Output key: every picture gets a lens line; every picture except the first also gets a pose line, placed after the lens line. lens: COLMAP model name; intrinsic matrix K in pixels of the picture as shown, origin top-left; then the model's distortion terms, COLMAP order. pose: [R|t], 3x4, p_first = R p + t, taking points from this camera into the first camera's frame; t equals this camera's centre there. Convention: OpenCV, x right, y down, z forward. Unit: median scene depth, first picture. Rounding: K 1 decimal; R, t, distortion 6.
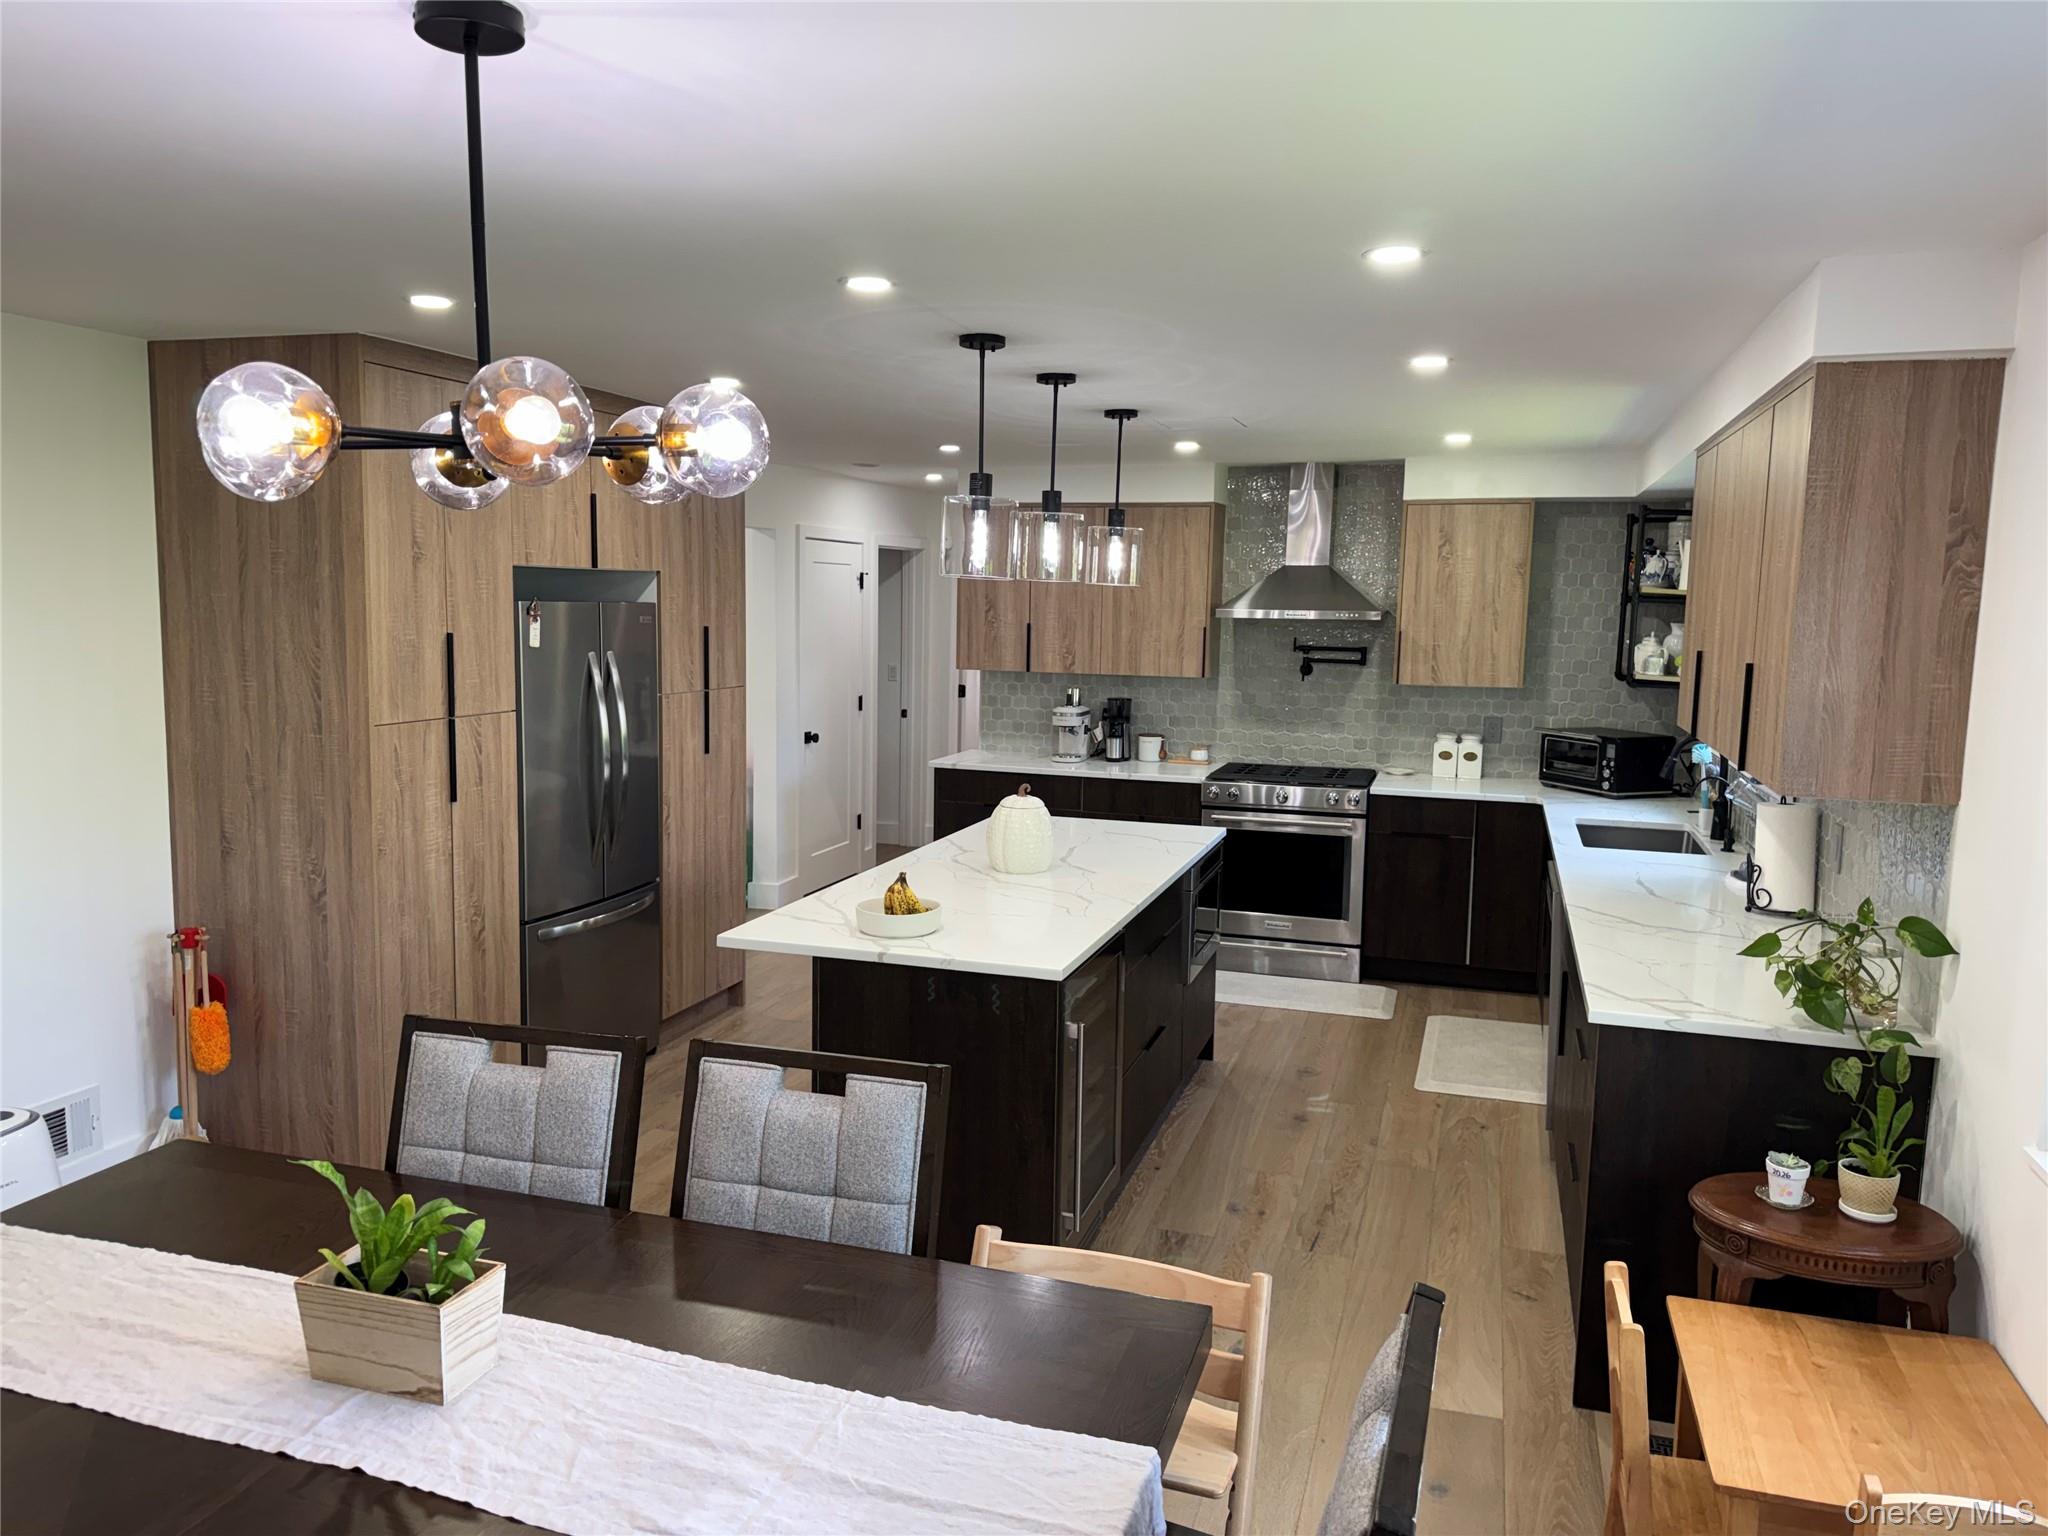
lens RADIAL K [[1439.9, 0, 1033.7], [0, 1439.9, 765.0], [0, 0, 1]] dist [0.061106, -0.080397]
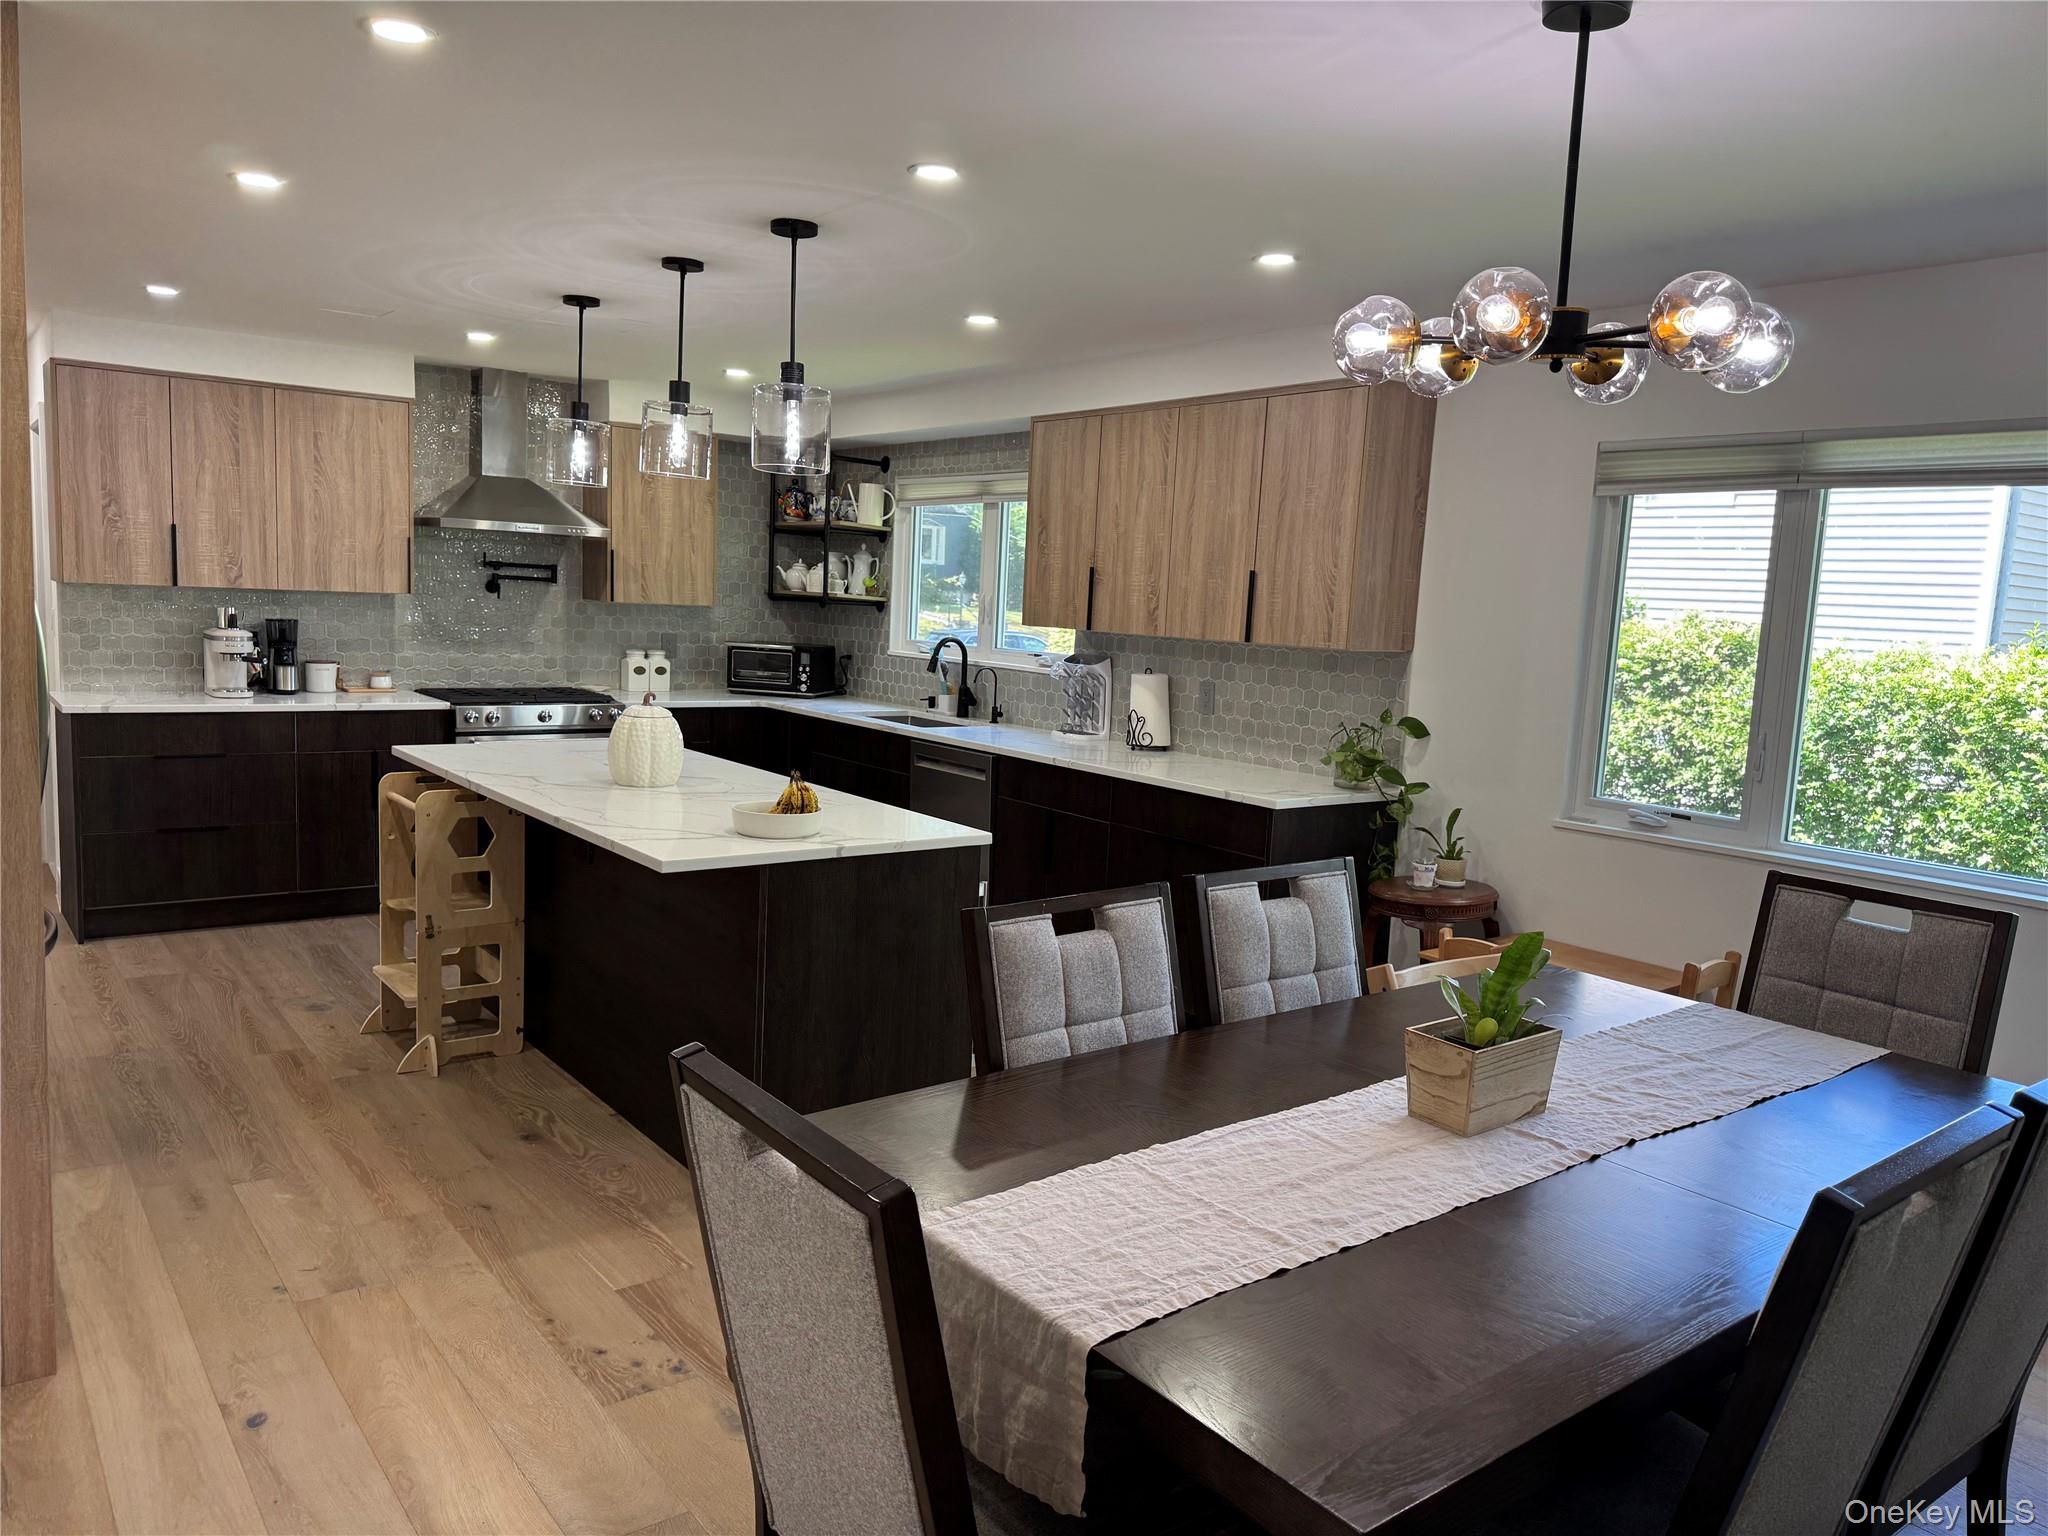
lens RADIAL K [[1439.9, 0, 1025.8], [0, 1439.9, 763.2], [0, 0, 1]] dist [0.061106, -0.080397]
pose [[0.569789, -0.087647, 0.817104, -0.589324], [0.059927, 0.996081, 0.065057, 0.012535], [-0.819603, 0.011898, 0.572808, 0.230970]]
